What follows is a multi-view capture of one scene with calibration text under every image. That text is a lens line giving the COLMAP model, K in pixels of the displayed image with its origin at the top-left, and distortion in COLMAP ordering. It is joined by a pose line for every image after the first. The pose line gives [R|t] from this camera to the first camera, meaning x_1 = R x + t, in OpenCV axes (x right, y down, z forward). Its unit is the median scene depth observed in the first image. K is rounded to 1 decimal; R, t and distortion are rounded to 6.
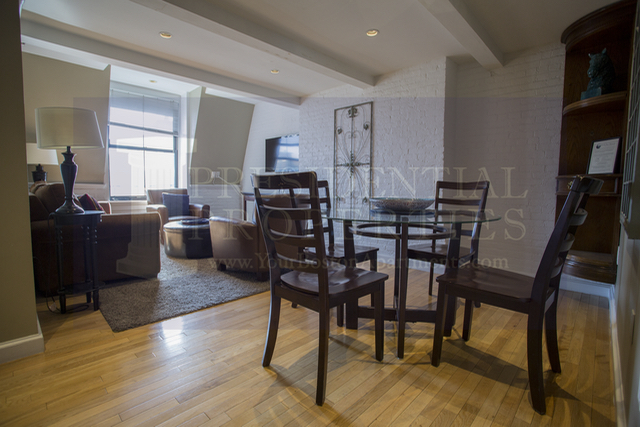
lens RADIAL K [[304.7, 0, 318.5], [0, 304.7, 210.4], [0, 0, 1]] dist [-0.031309, 0.001664]
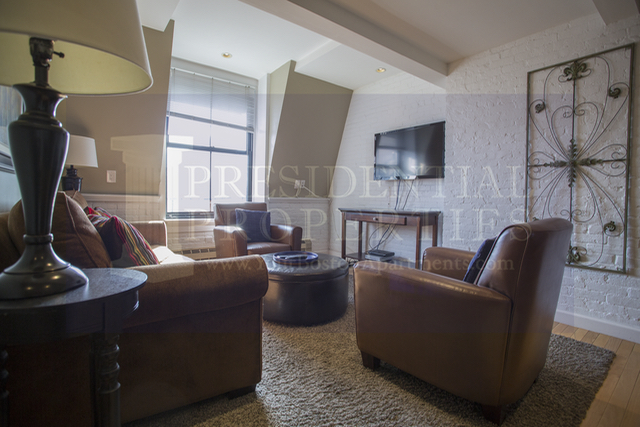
lens RADIAL K [[304.7, 0, 320.7], [0, 304.7, 212.1], [0, 0, 1]] dist [-0.031309, 0.001664]
pose [[0.990992, 0.010836, -0.133484, -0.239514], [-0.015894, 0.999193, -0.036884, -0.028633], [0.132977, 0.038674, 0.990364, 0.343209]]
